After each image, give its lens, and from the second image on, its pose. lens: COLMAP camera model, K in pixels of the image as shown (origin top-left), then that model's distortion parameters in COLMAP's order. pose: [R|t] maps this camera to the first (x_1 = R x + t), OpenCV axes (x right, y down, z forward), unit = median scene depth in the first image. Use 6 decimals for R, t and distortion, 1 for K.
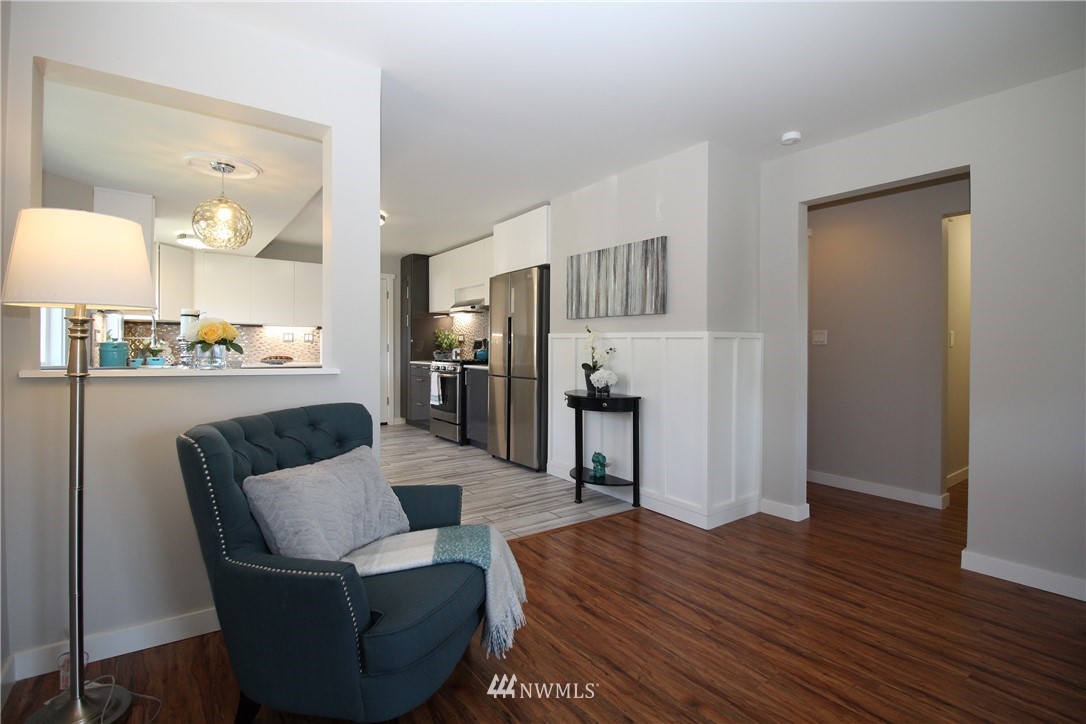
lens RADIAL K [[506.1, 0, 549.1], [0, 506.1, 361.3], [0, 0, 1]] dist [-0.003910, -0.009785]
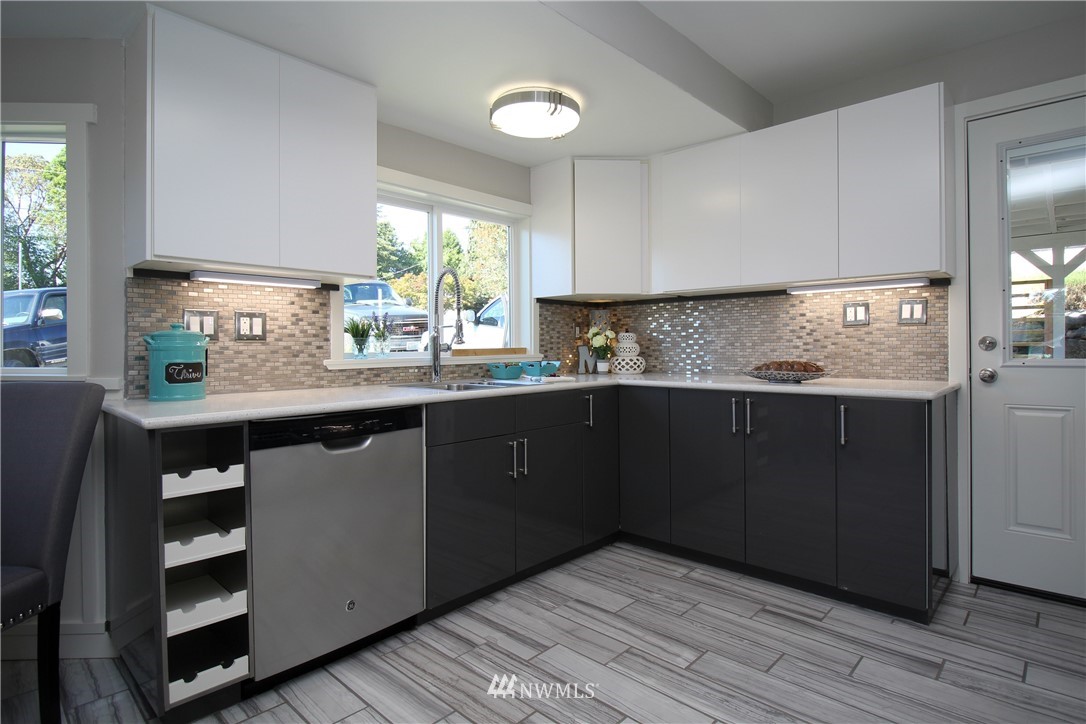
lens RADIAL K [[561.2, 0, 545.2], [0, 561.2, 350.0], [0, 0, 1]] dist [-0.009735, -0.003263]
pose [[0.172709, -0.001053, -0.984972, -0.186819], [-0.019200, 0.999806, -0.004436, -0.018946], [0.984786, 0.019677, 0.172655, 0.986135]]
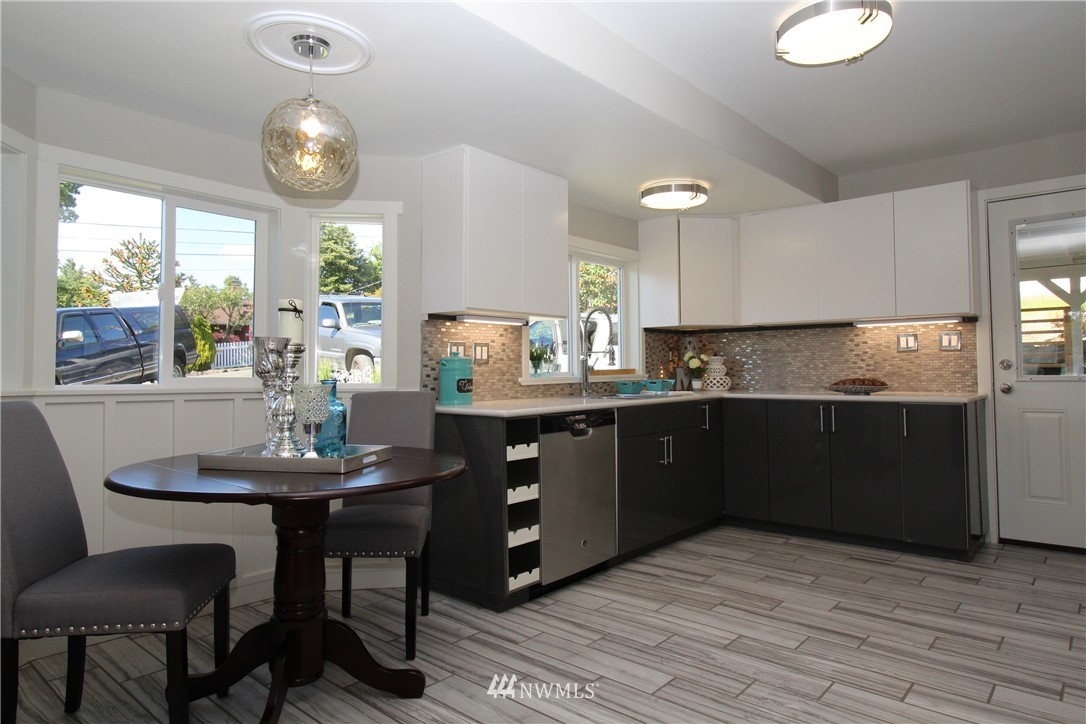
lens RADIAL K [[655.7, 0, 537.9], [0, 655.7, 348.4], [0, 0, 1]] dist [-0.006517, -0.003673]
pose [[0.203783, -0.038499, -0.978259, 0.079587], [-0.017166, 0.998932, -0.042889, -0.009478], [0.978865, 0.025533, 0.202905, 0.715501]]
